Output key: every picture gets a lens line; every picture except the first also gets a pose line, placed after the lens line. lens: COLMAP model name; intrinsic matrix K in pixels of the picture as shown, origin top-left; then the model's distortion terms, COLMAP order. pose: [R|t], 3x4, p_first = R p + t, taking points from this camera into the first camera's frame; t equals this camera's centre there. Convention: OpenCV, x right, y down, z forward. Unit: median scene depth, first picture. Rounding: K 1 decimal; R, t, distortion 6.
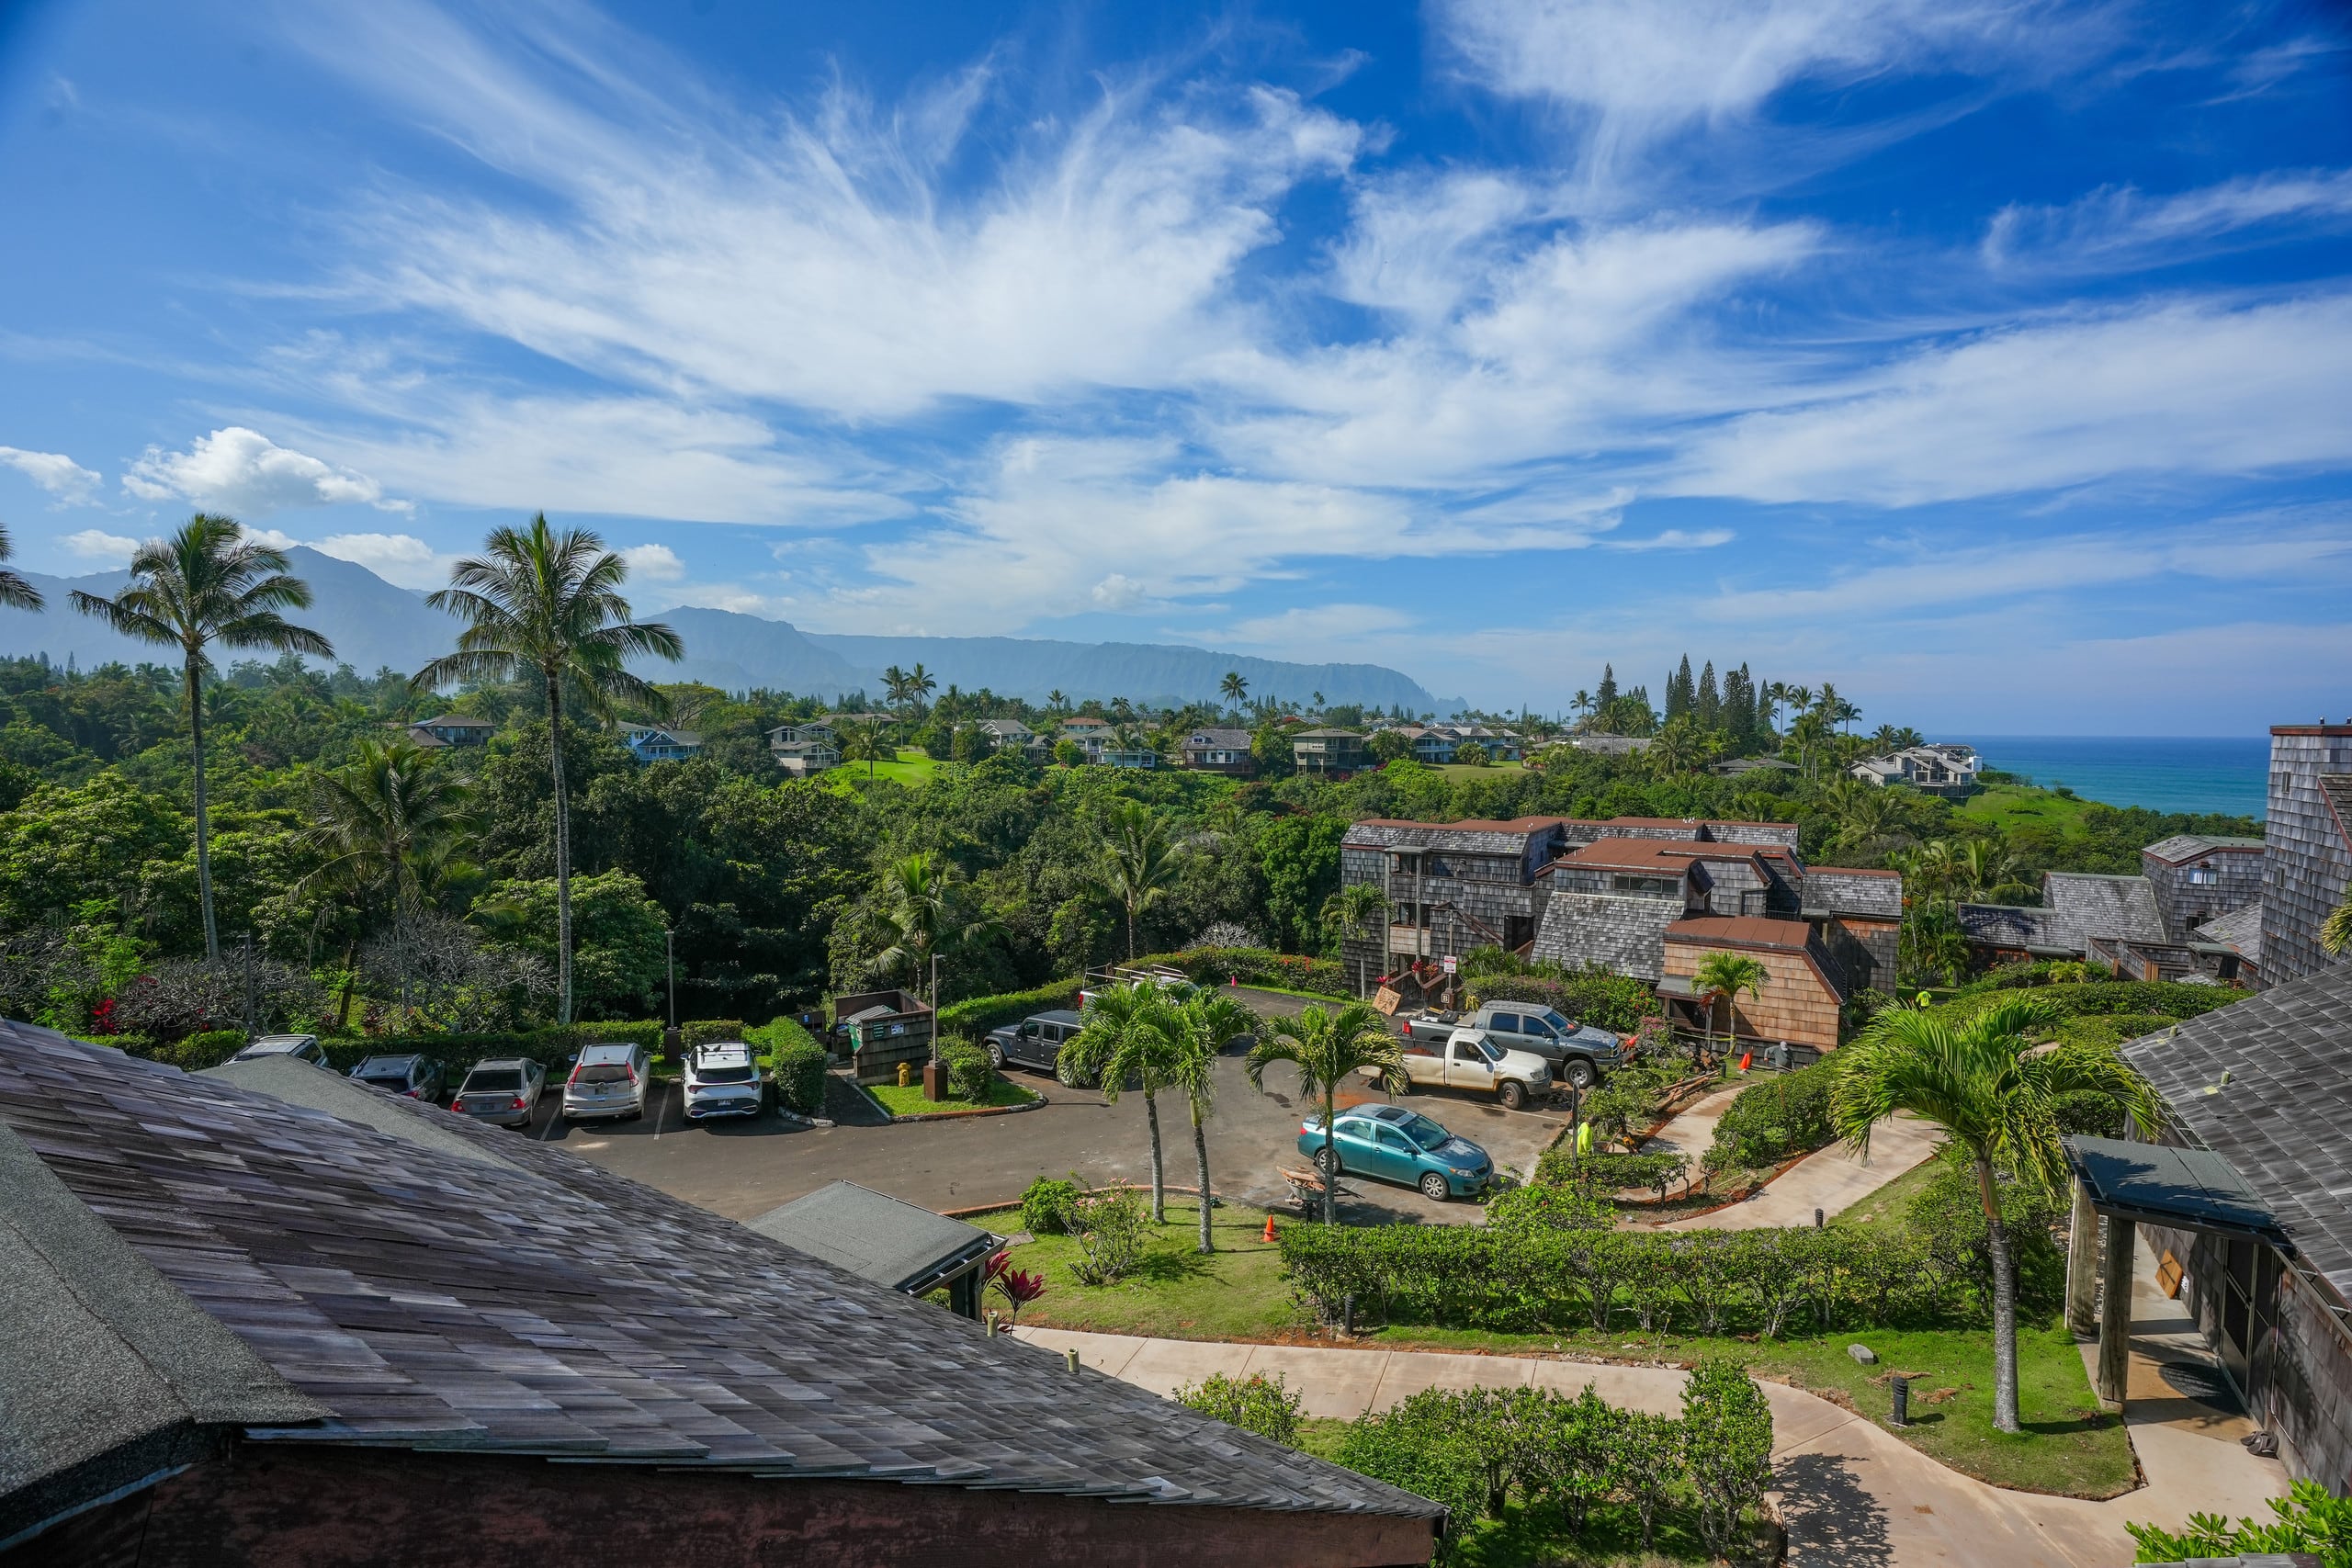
lens RADIAL K [[1067.8, 0, 1172.8], [0, 1067.8, 753.1], [0, 0, 1]] dist [-0.084009, 0.038920]
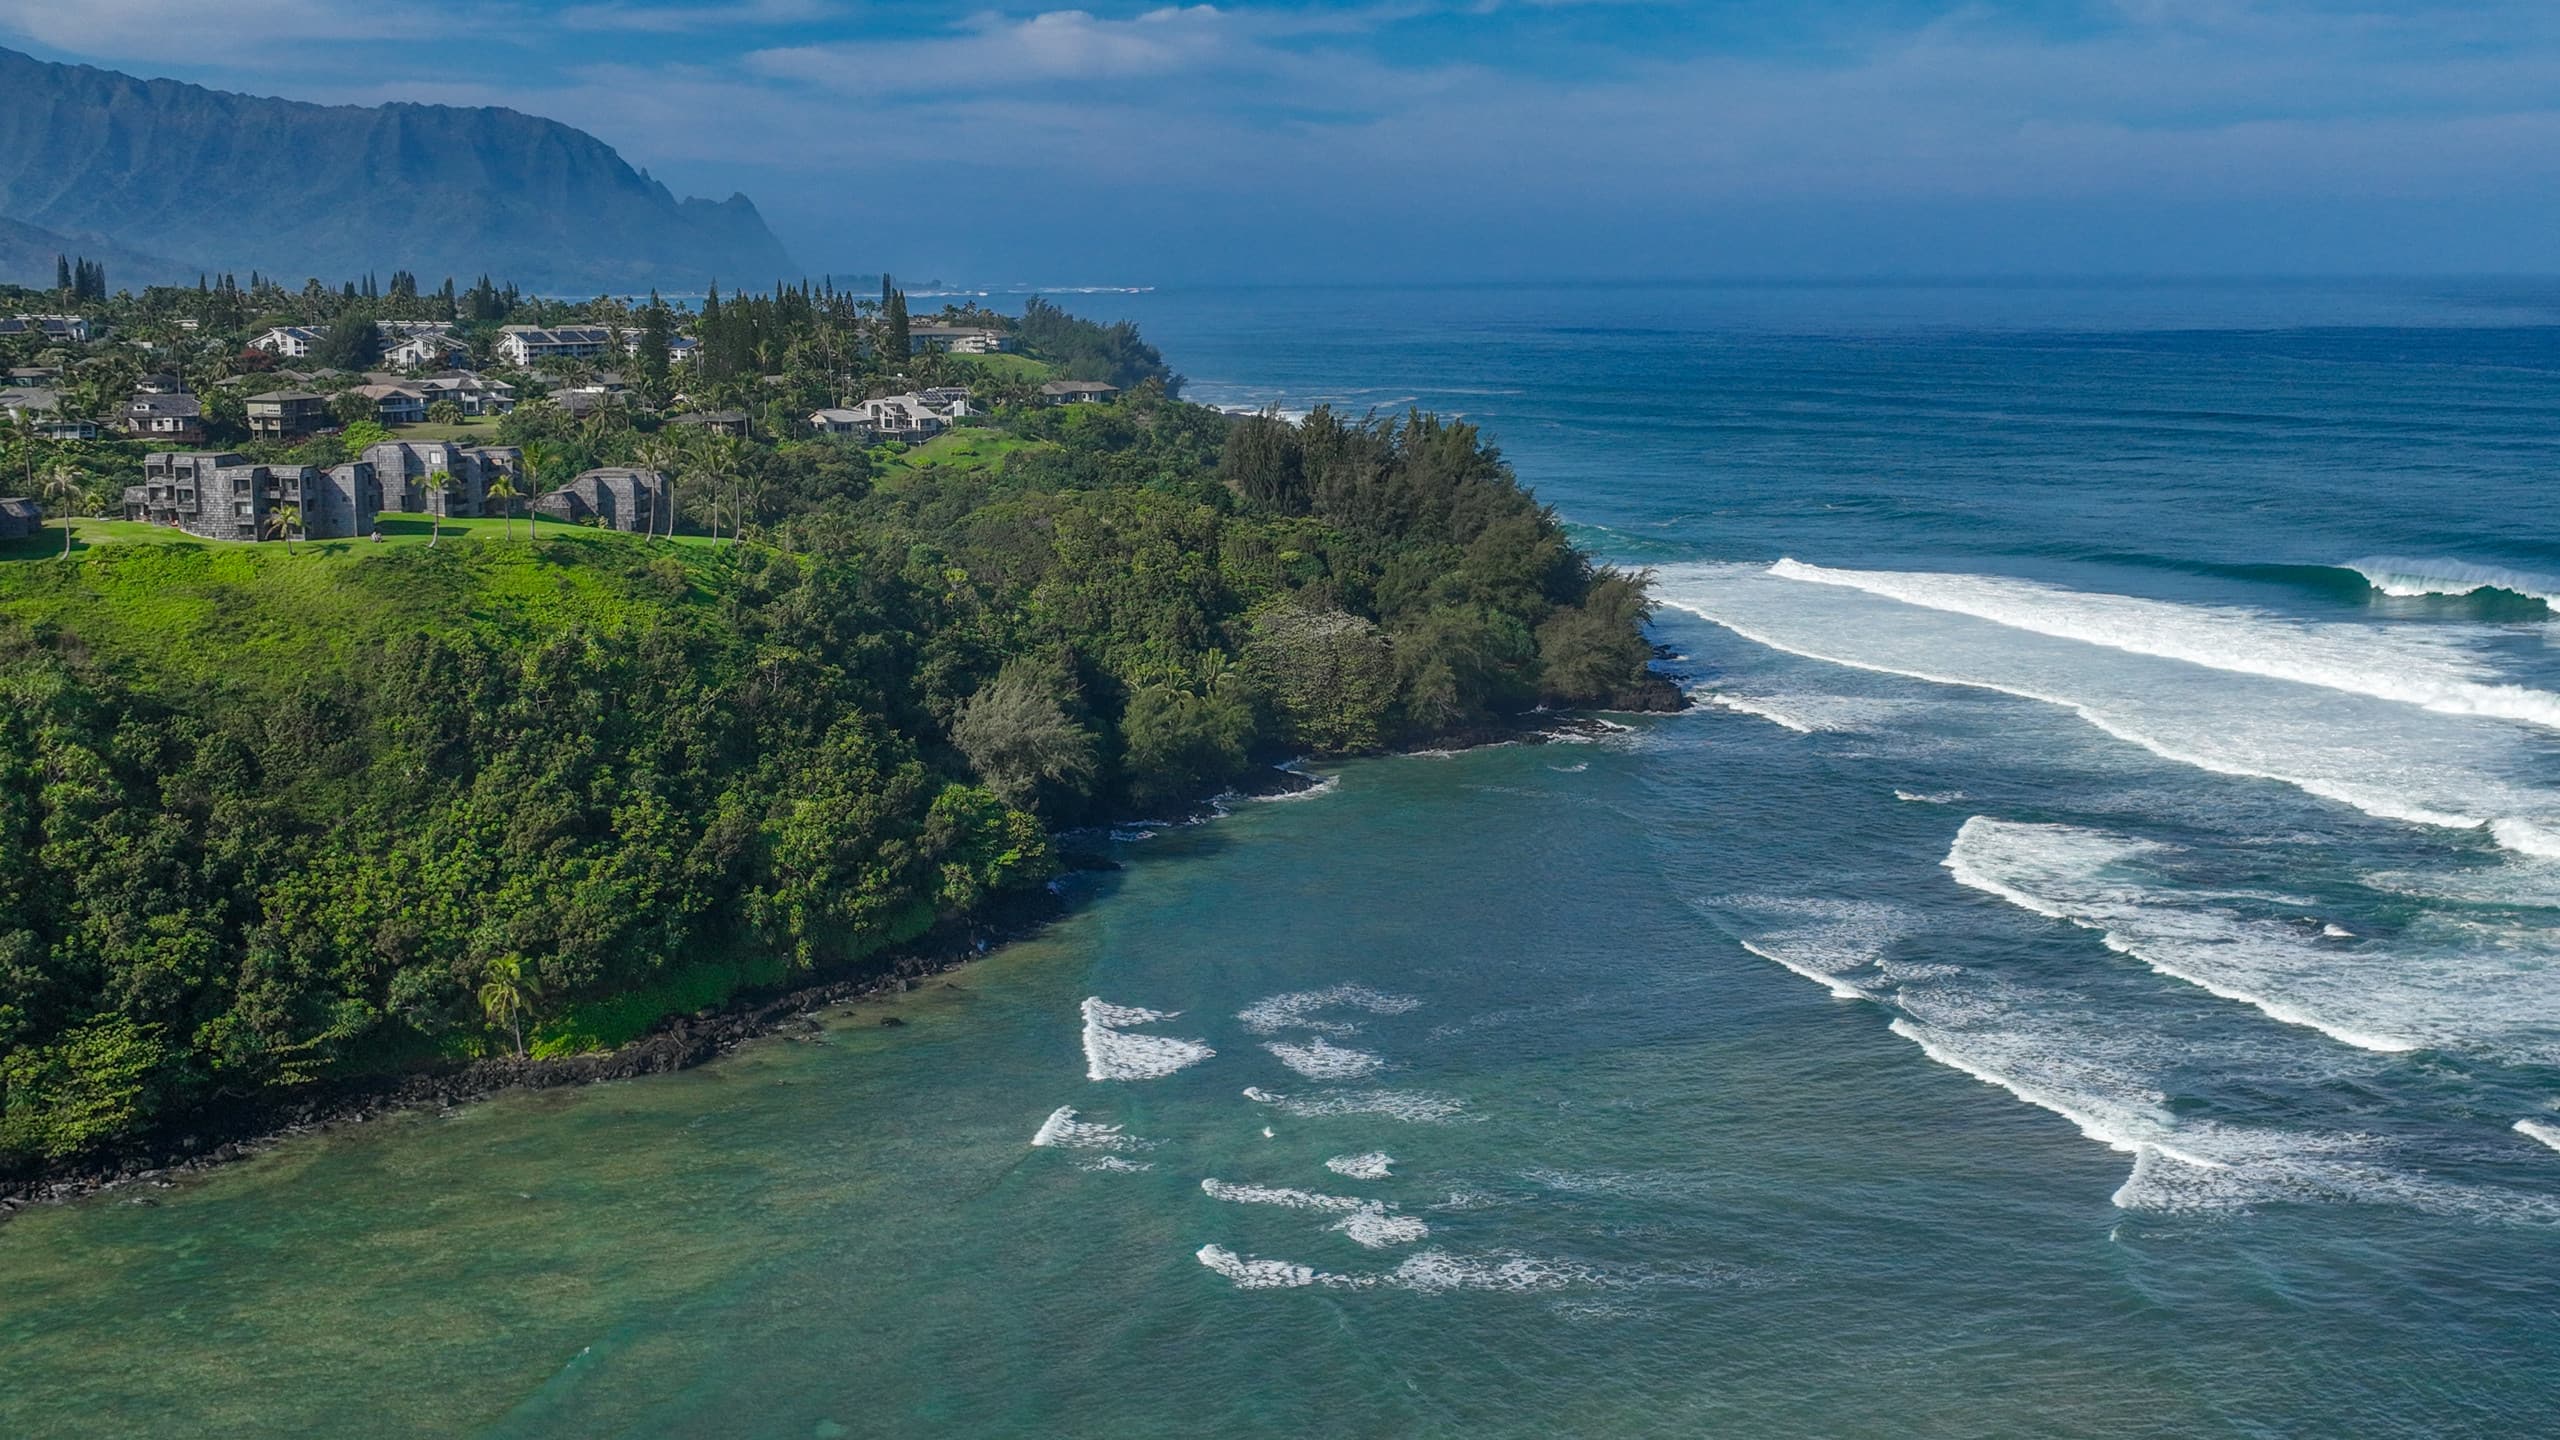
lens RADIAL K [[2769.5, 0, 1280.0], [0, 2769.5, 720.0], [0, 0, 1]] dist [0.017749, -0.031440]
pose [[0.902172, -0.075451, 0.424728, -0.187461], [0.015897, 0.989731, 0.142056, -0.100658], [-0.431084, -0.121407, 0.894107, -2.403422]]
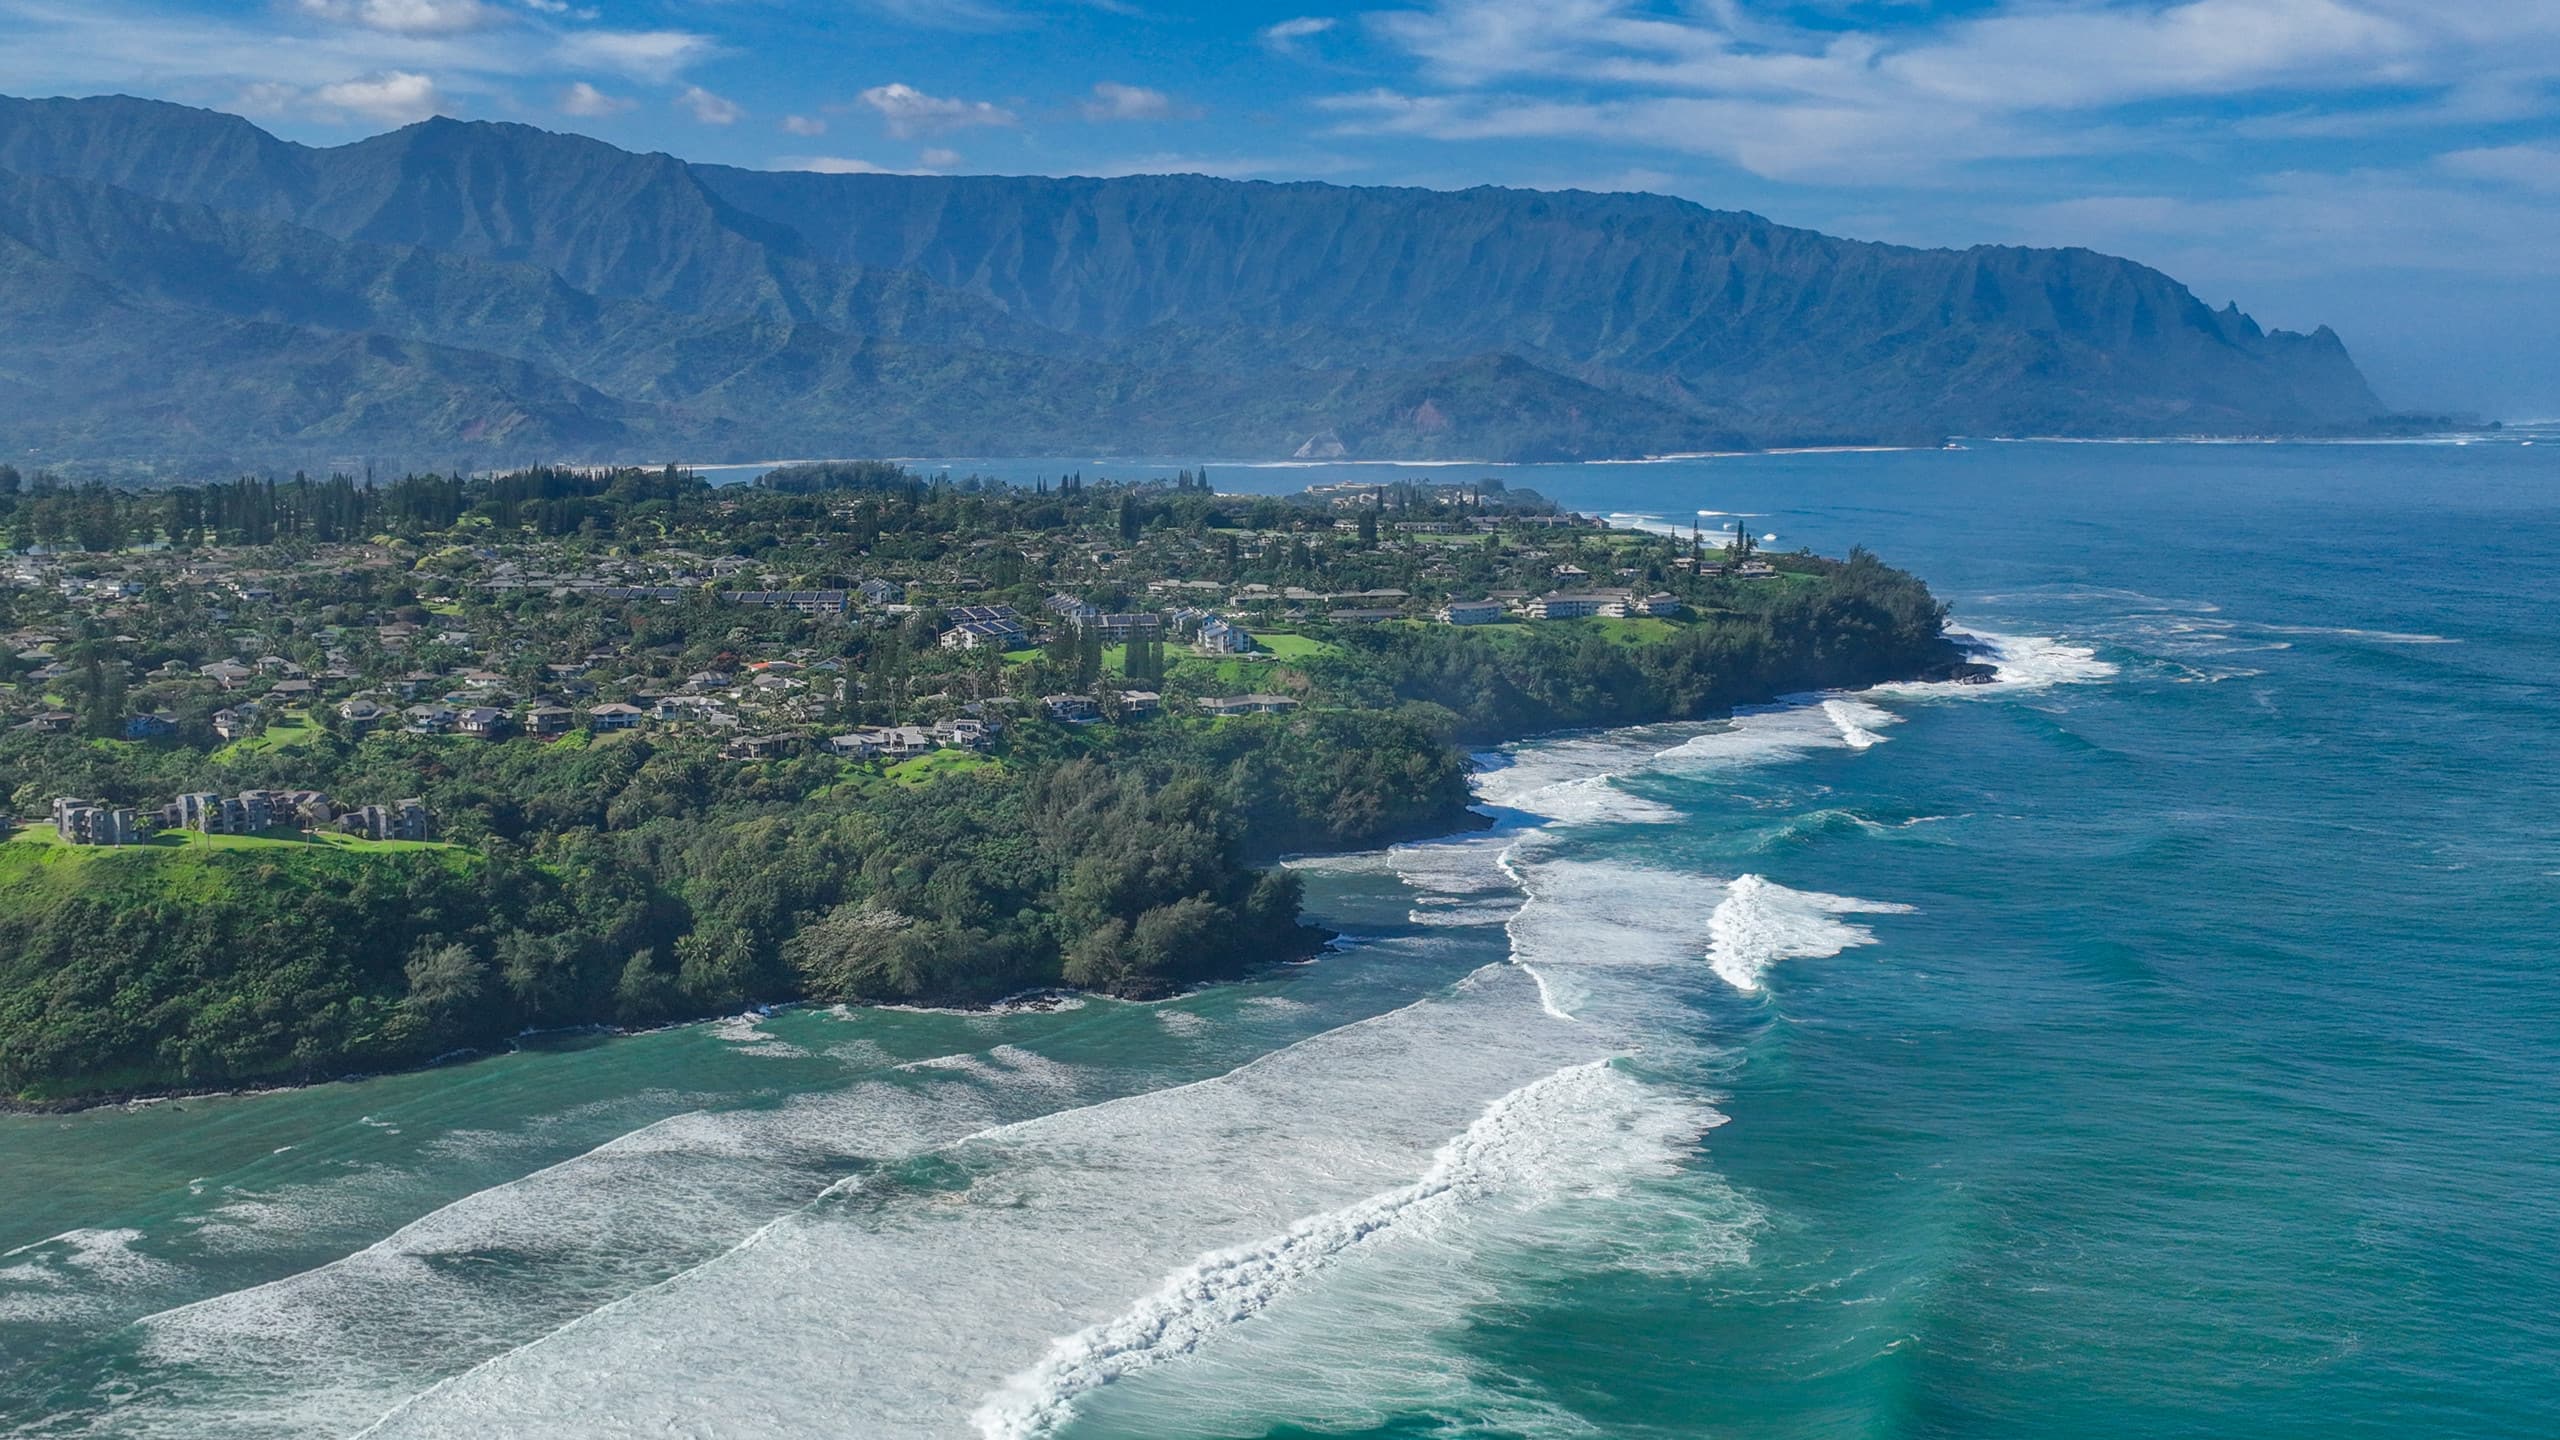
lens RADIAL K [[2769.5, 0, 1280.0], [0, 2769.5, 720.0], [0, 0, 1]] dist [0.017749, -0.031440]
pose [[0.987972, 0.016581, -0.153741, 2.758888], [-0.000992, 0.994893, 0.100928, -0.627697], [0.154629, -0.099562, 0.982943, -4.368967]]
